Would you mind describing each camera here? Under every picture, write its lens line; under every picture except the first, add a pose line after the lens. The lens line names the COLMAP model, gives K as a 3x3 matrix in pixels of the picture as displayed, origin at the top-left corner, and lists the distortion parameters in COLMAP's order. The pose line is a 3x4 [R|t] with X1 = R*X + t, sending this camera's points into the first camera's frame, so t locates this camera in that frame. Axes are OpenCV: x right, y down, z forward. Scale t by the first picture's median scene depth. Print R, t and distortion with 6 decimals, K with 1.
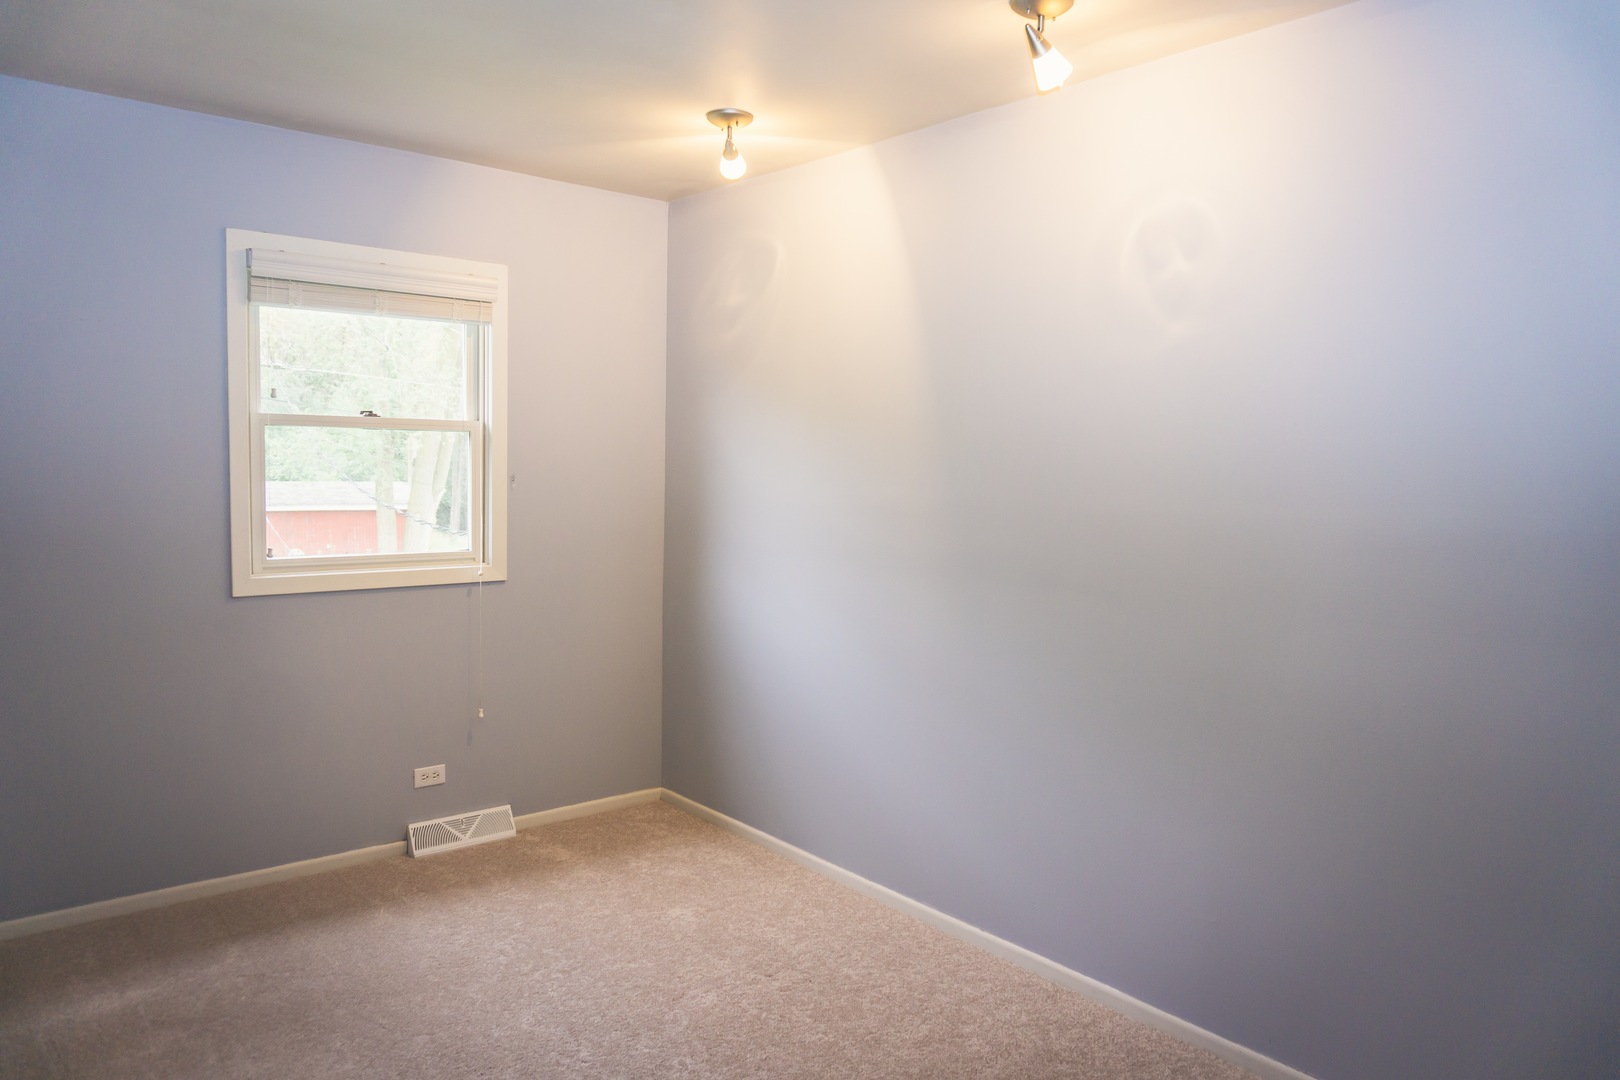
lens RADIAL K [[1084.6, 0, 808.8], [0, 1084.6, 537.9], [0, 0, 1]] dist [-0.021568, 0.002415]
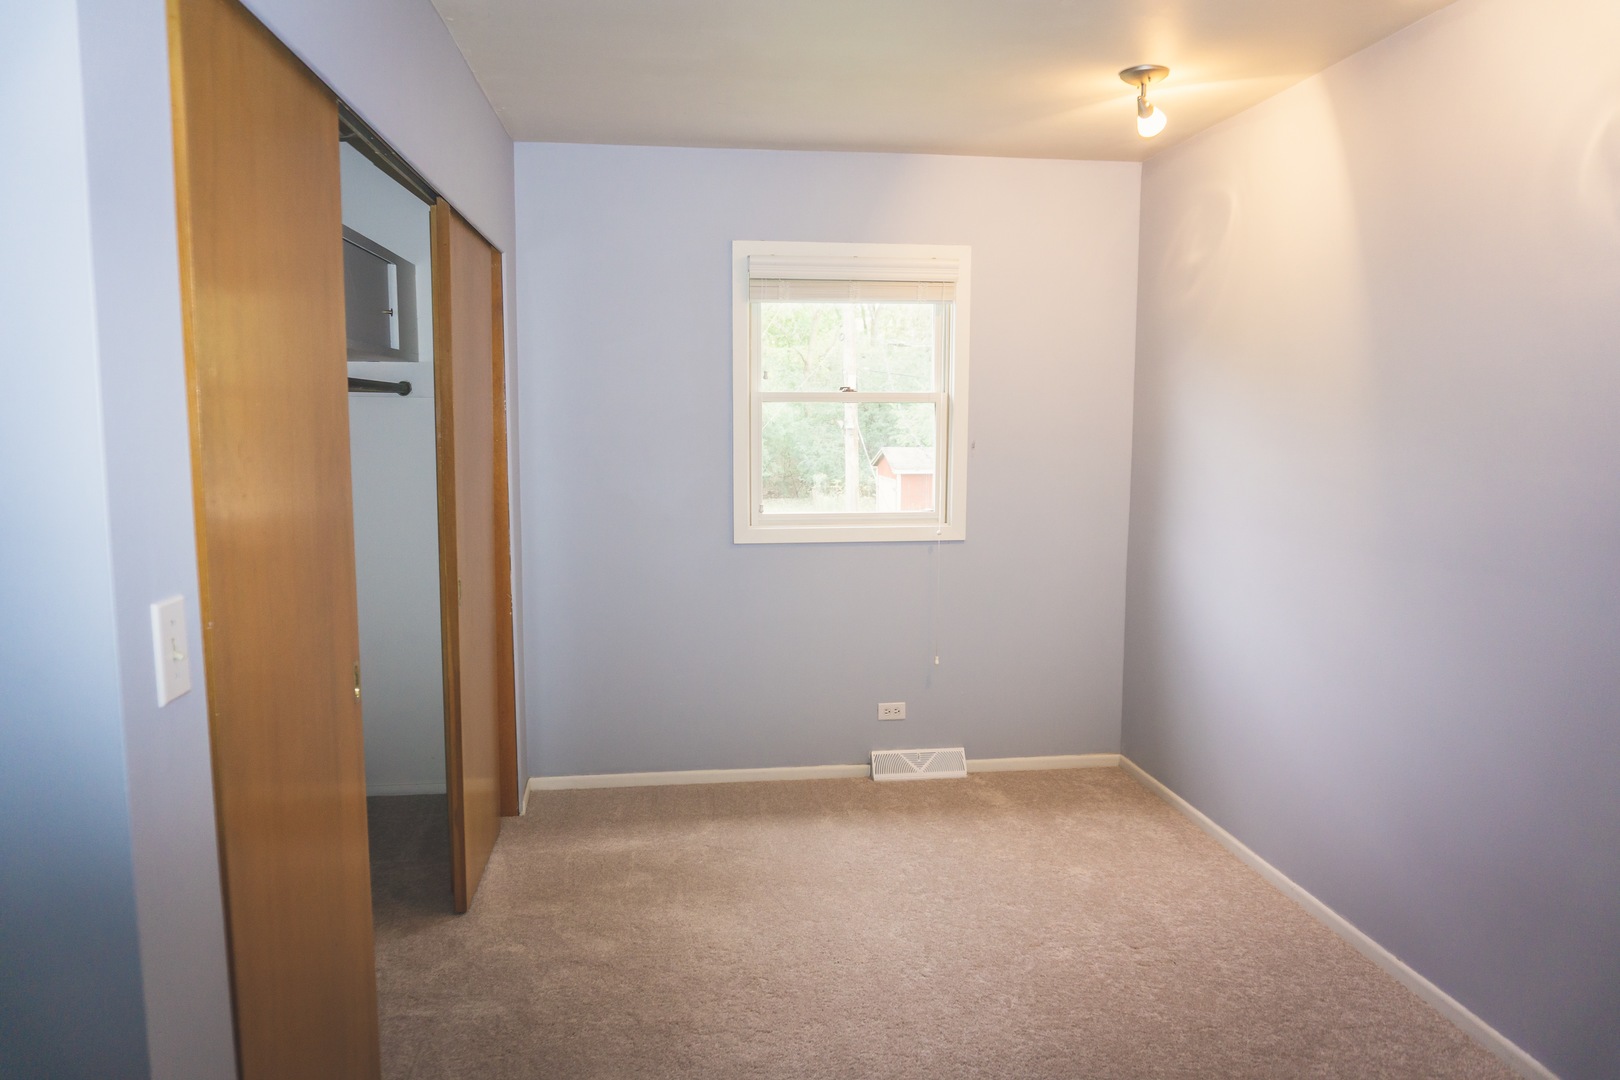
lens RADIAL K [[1084.6, 0, 813.9], [0, 1084.6, 537.2], [0, 0, 1]] dist [-0.021568, 0.002415]
pose [[0.840587, 0.040724, -0.540143, 0.203739], [-0.024044, 0.998992, 0.037900, -0.001389], [0.541142, -0.018871, 0.840719, 0.013319]]
